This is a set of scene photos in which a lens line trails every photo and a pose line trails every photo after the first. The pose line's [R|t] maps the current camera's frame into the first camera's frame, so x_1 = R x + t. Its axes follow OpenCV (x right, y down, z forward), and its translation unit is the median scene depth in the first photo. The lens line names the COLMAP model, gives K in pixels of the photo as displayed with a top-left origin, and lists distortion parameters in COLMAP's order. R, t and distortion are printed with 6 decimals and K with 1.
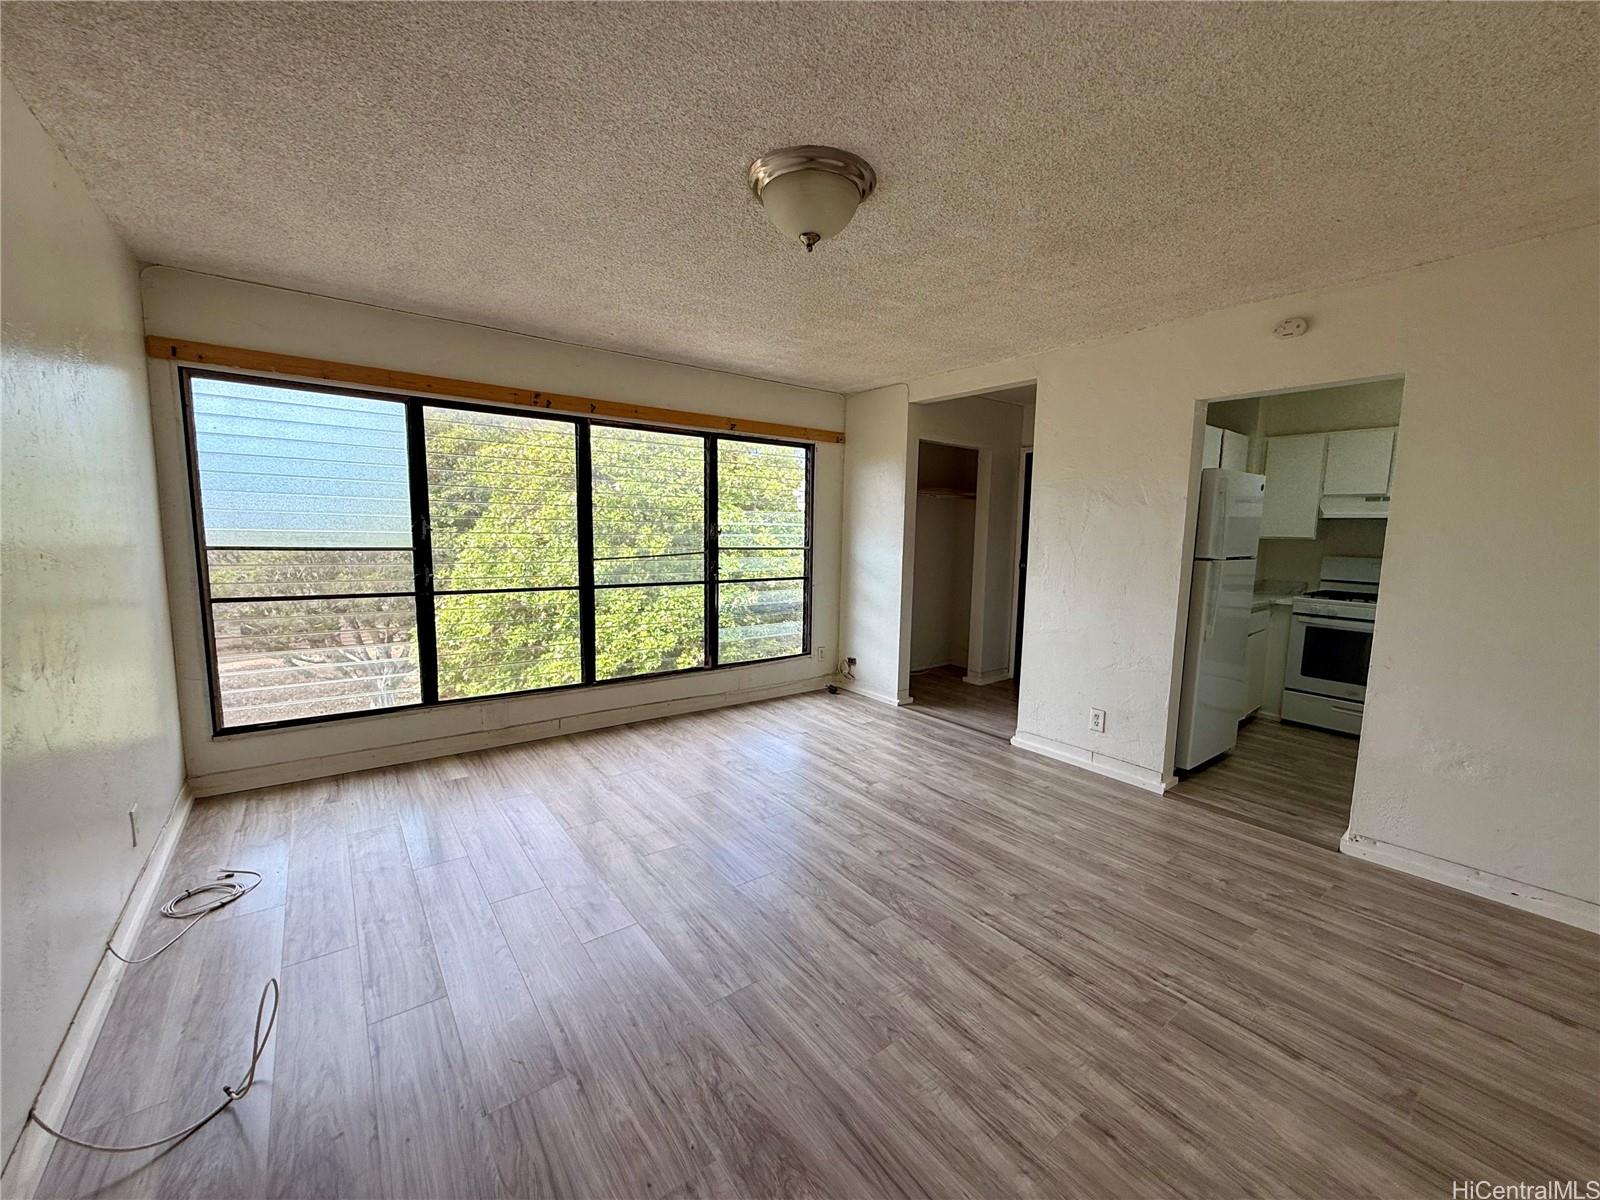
lens RADIAL K [[636.6, 0, 796.6], [0, 636.6, 601.4], [0, 0, 1]] dist [0.000542, -0.000080]
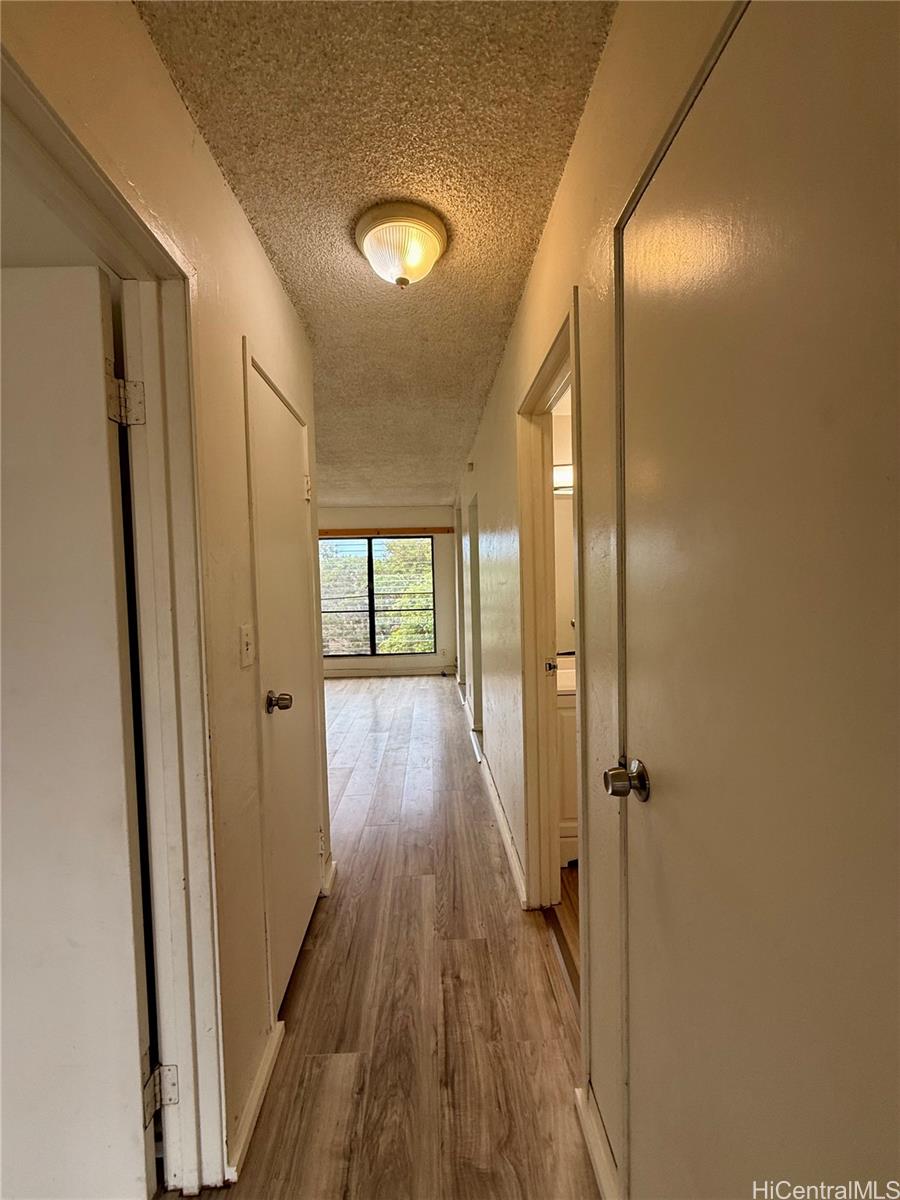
lens RADIAL K [[477.4, 0, 450.0], [0, 477.4, 600.0], [0, 0, 1]] dist [0.000542, -0.000080]
pose [[0.821391, -0.013818, -0.570198, 1.359758], [-0.029239, 0.997372, -0.066289, 0.038647], [0.569616, 0.071121, 0.818828, -0.109379]]
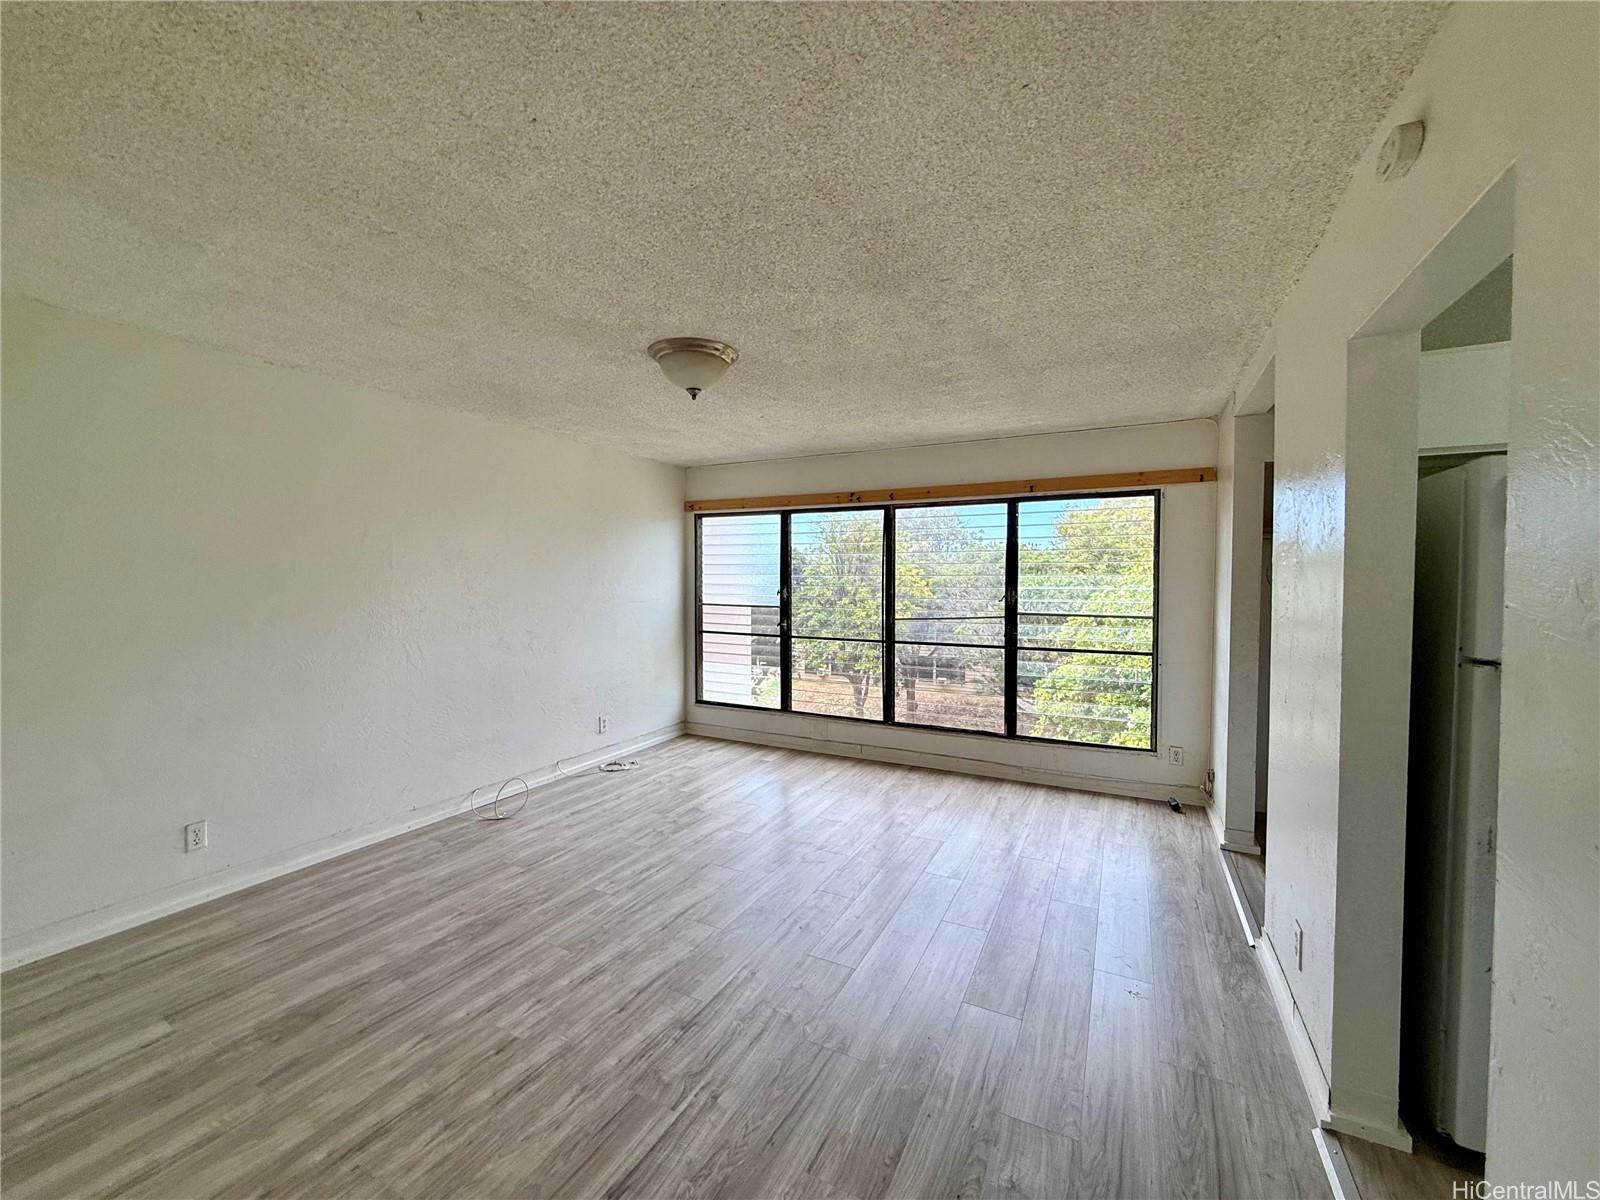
lens RADIAL K [[636.6, 0, 796.6], [0, 636.6, 601.4], [0, 0, 1]] dist [0.000542, -0.000080]
pose [[0.430788, 0.010404, -0.902393, 0.908022], [-0.100544, 0.994262, -0.036535, -0.048284], [0.896835, 0.106469, 0.429362, 0.415396]]
